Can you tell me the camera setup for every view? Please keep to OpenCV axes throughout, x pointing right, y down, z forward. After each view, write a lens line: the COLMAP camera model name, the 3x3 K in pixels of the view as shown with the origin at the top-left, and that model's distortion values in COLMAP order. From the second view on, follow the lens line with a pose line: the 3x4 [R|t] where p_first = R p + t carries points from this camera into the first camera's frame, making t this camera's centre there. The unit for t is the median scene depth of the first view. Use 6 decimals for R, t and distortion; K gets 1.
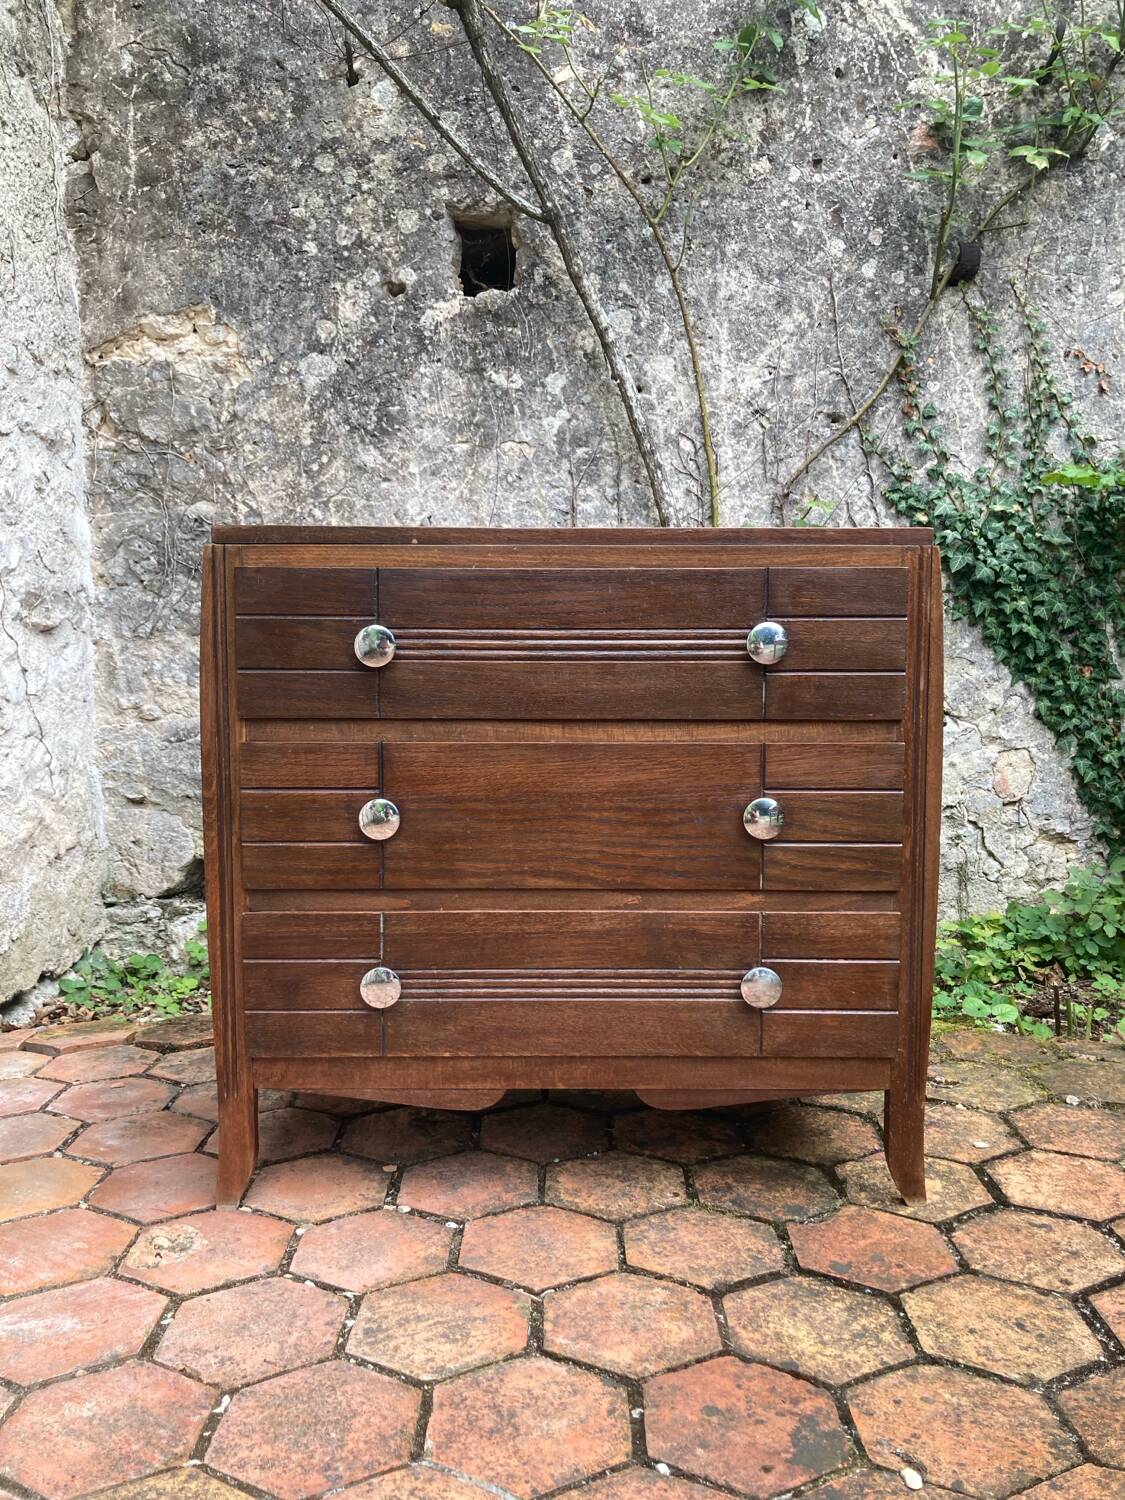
lens RADIAL K [[1259.2, 0, 568.8], [0, 1259.2, 736.4], [0, 0, 1]] dist [0.004647, 0.000619]
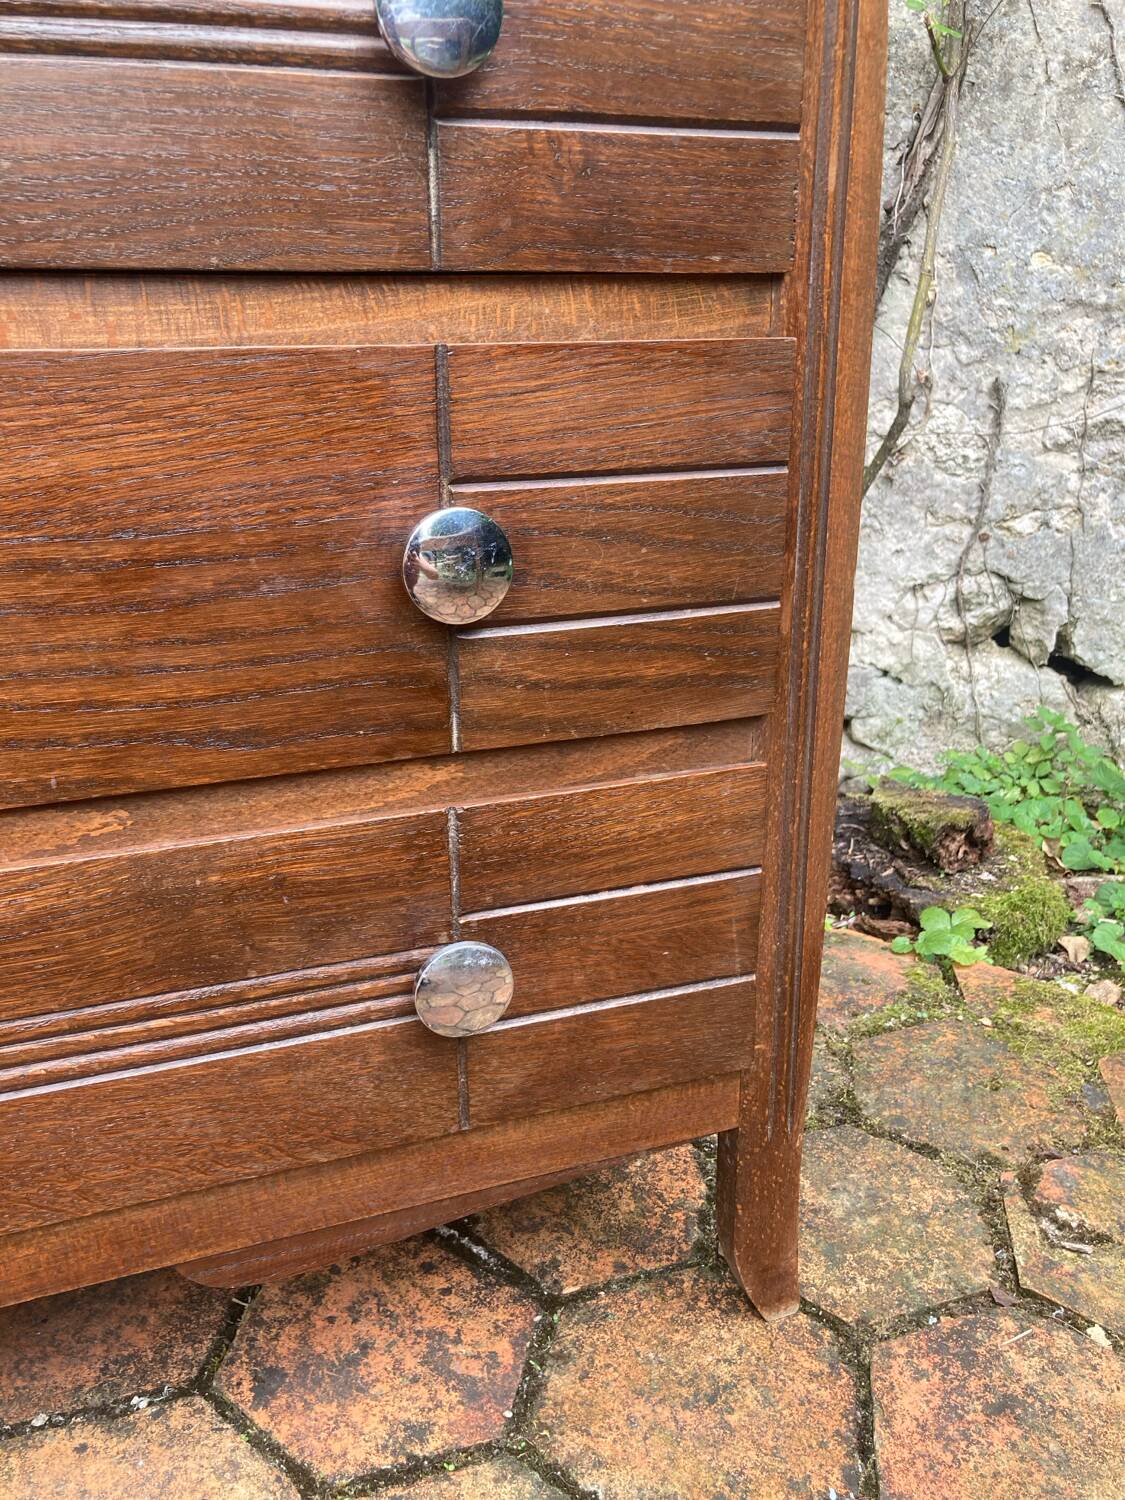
lens RADIAL K [[1257.0, 0, 554.2], [0, 1257.0, 755.9], [0, 0, 1]] dist [0.002472, 0.014368]
pose [[0.980253, 0.061861, -0.187825, 0.127698], [-0.010401, 0.964625, 0.263420, 0.005375], [0.197476, -0.256264, 0.946220, 0.393811]]
